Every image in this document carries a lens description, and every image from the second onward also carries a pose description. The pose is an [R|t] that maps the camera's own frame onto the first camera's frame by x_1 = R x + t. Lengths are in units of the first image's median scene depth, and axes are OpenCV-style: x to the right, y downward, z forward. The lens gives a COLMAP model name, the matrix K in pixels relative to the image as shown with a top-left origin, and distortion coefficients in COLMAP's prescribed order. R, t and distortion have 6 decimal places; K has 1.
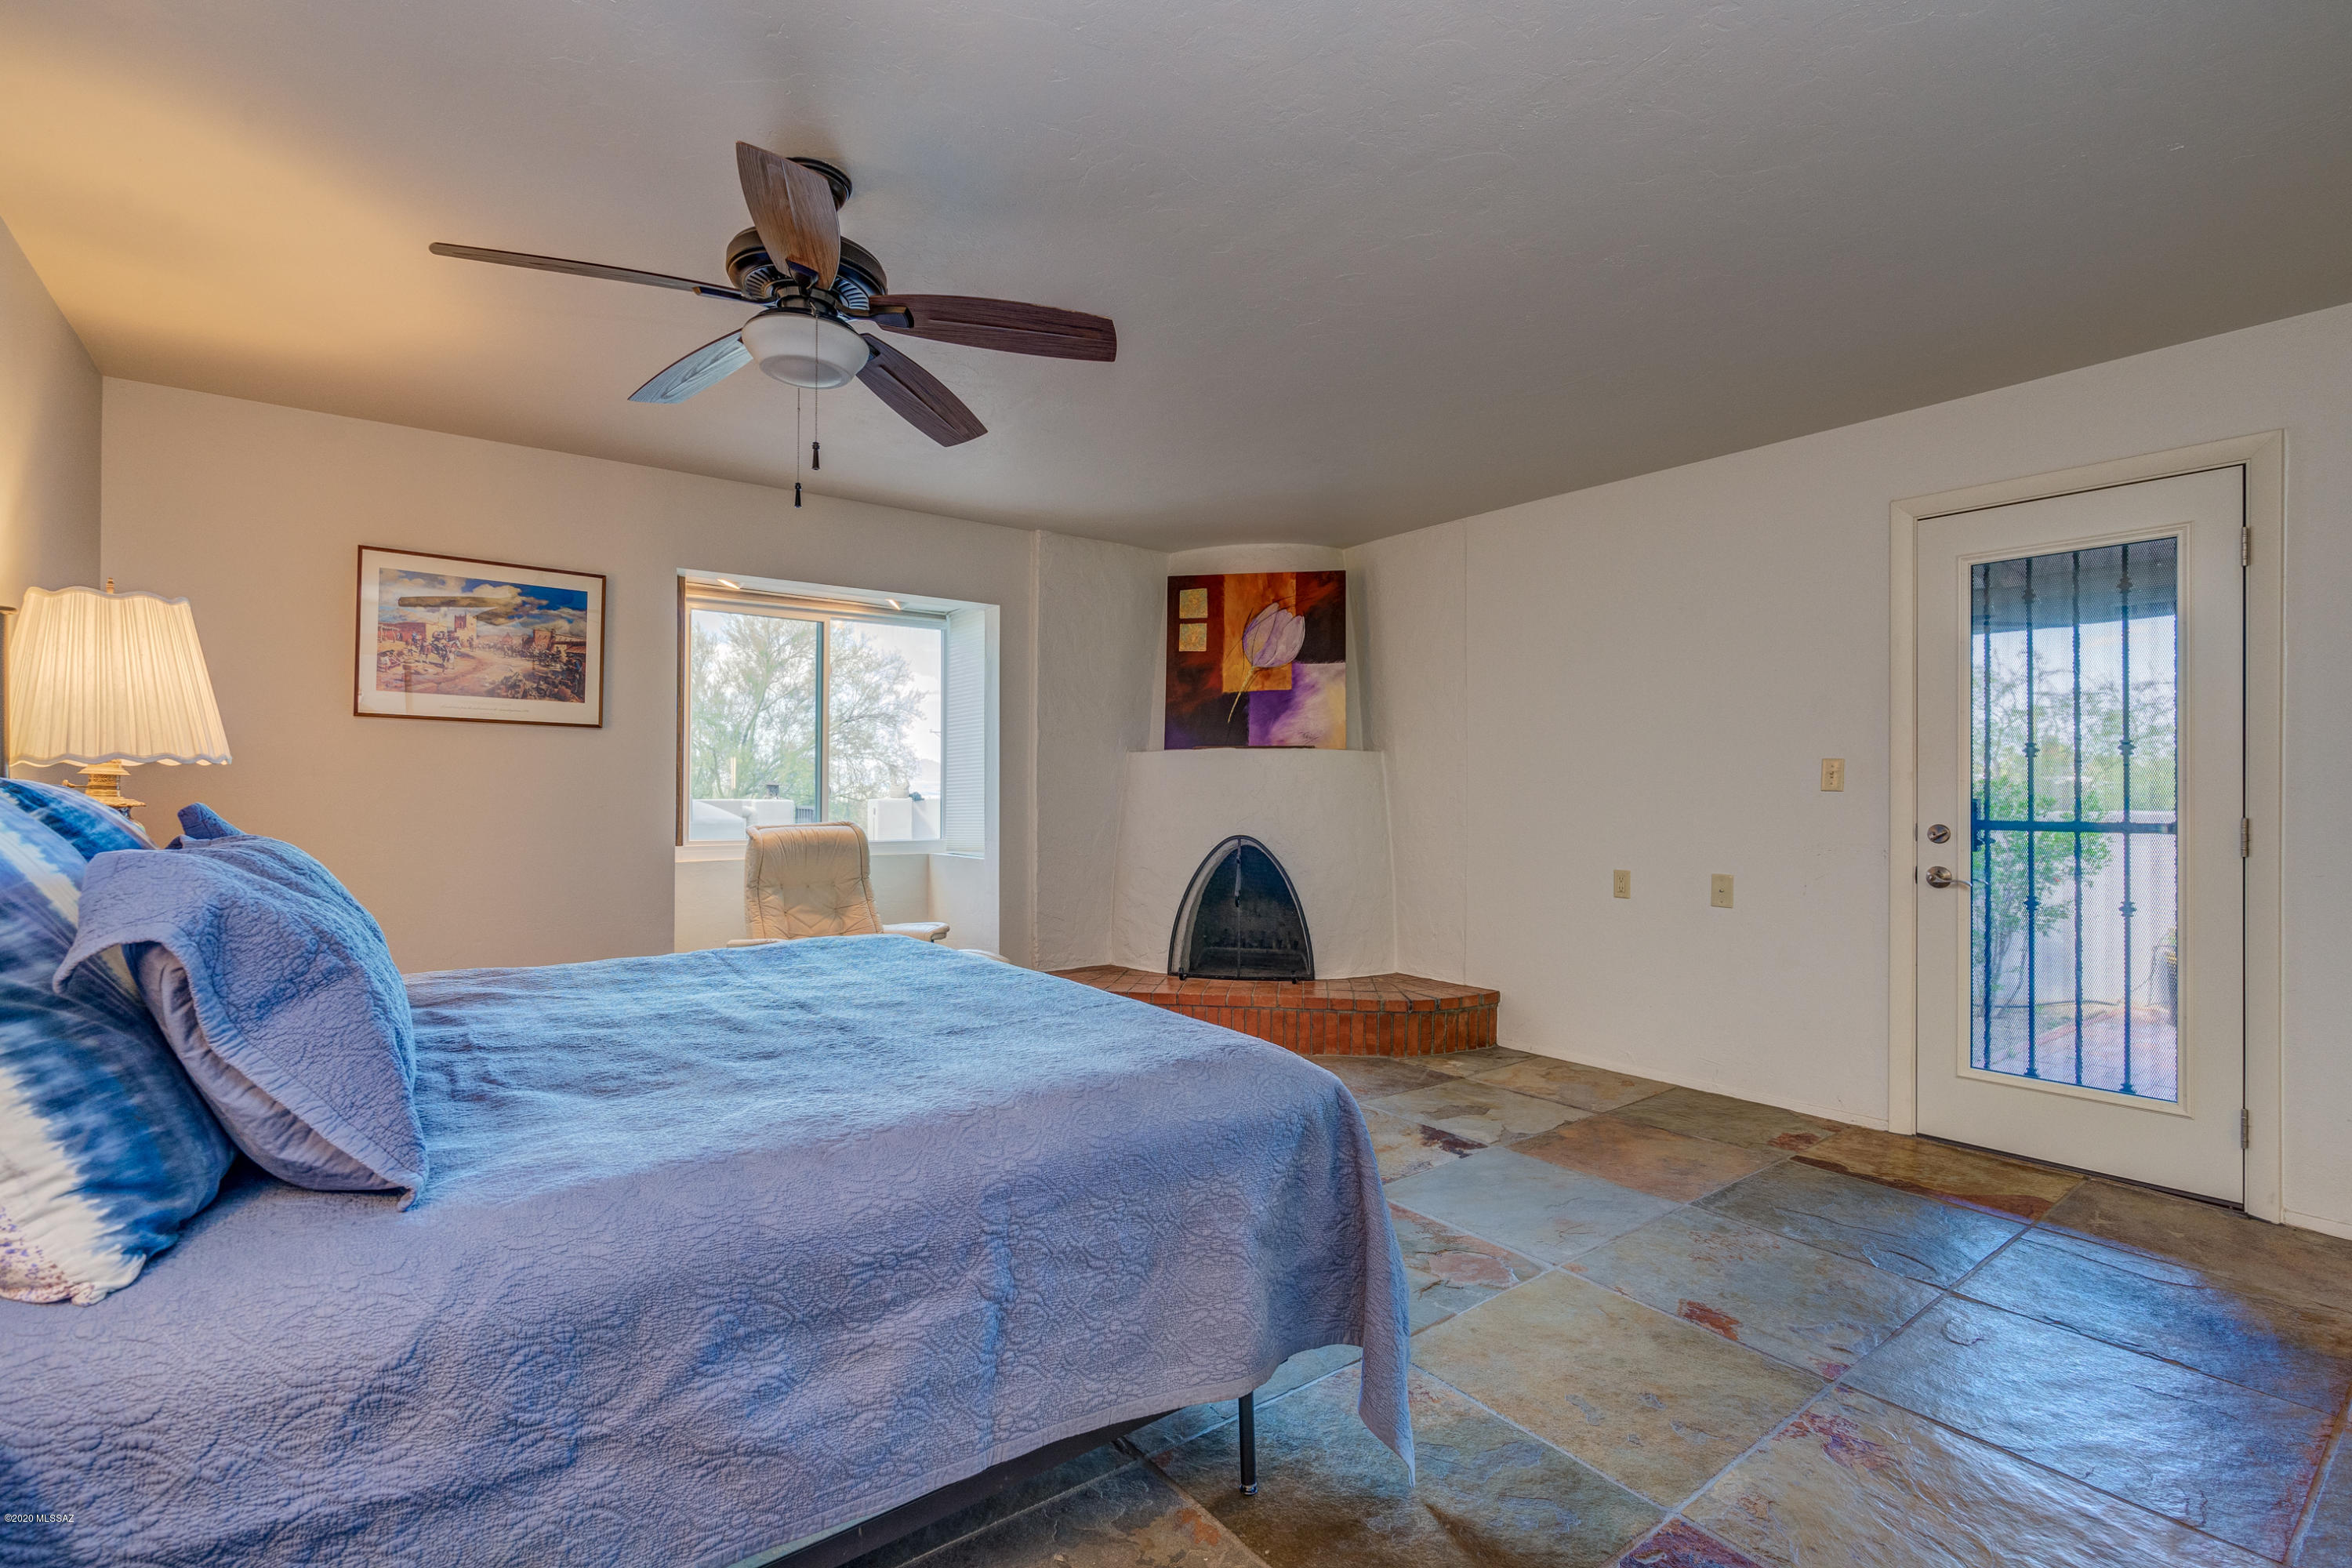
lens RADIAL K [[1060.2, 0, 1168.8], [0, 1060.2, 786.9], [0, 0, 1]] dist [-0.000565, 0.000860]
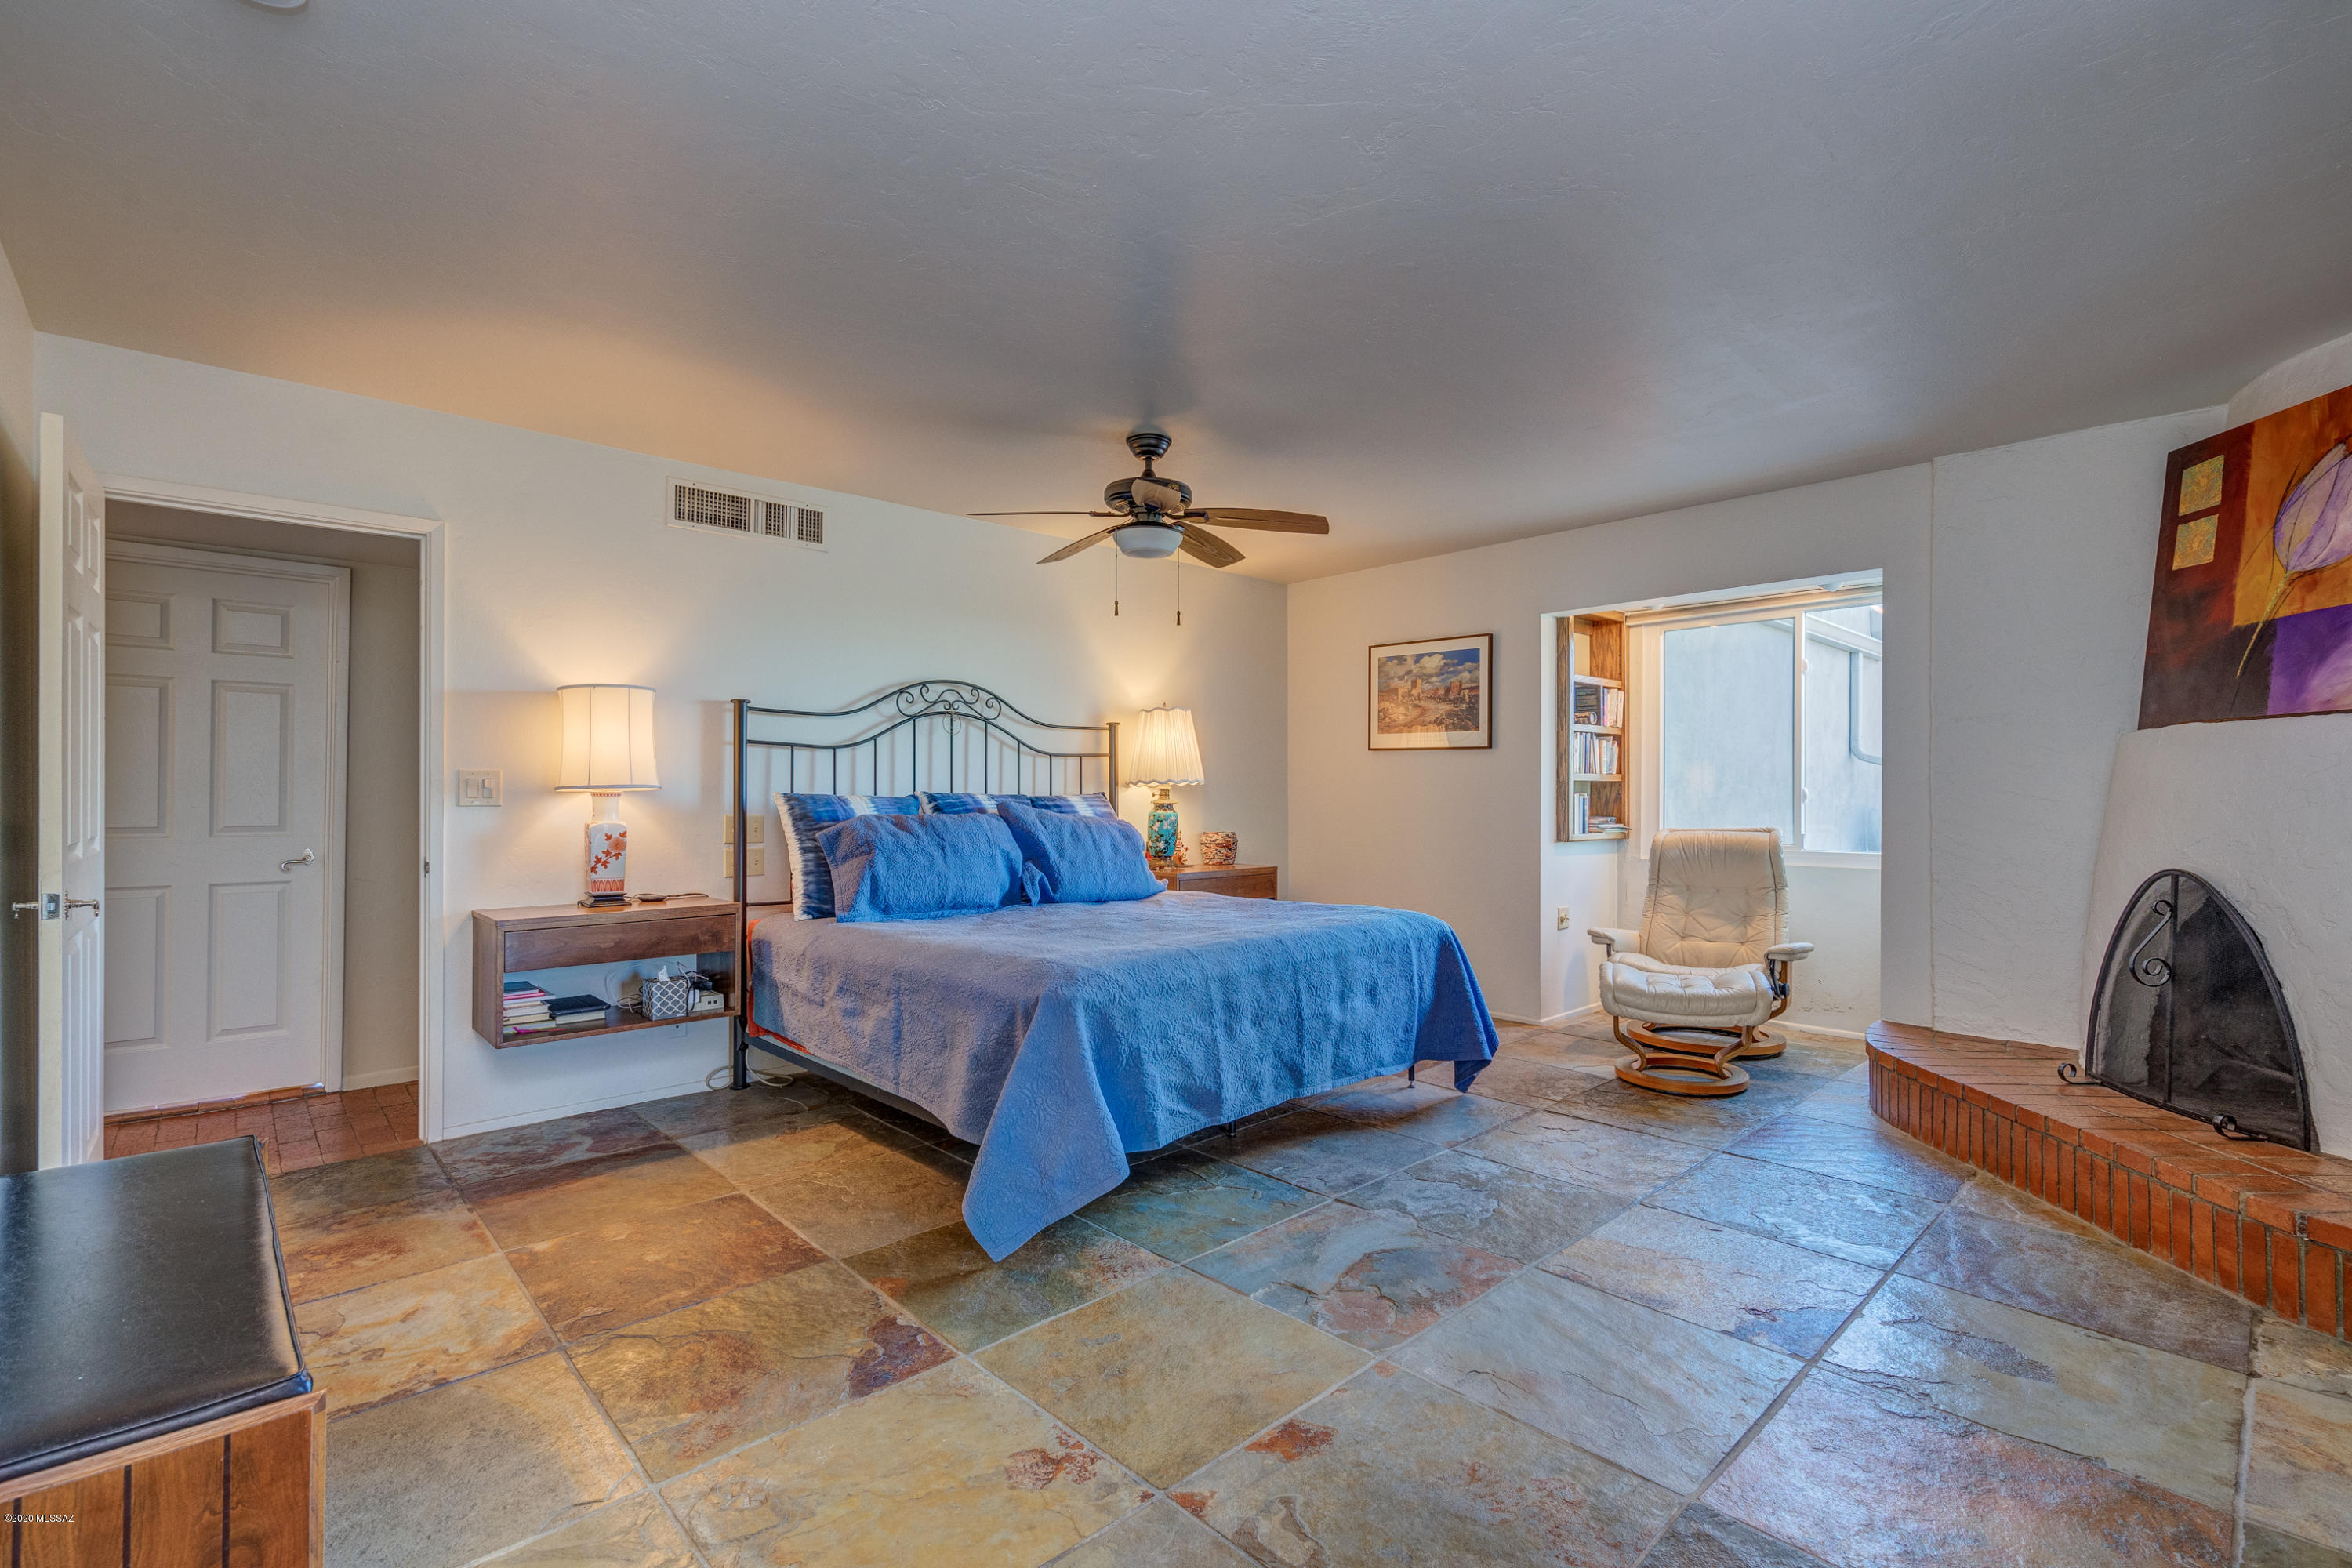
lens RADIAL K [[1060.2, 0, 1168.8], [0, 1060.2, 786.9], [0, 0, 1]] dist [-0.000565, 0.000860]
pose [[0.107592, -0.008910, -0.994155, 0.599455], [0.005436, 0.999950, -0.008373, 0.000905], [0.994180, -0.004503, 0.107635, 0.371512]]
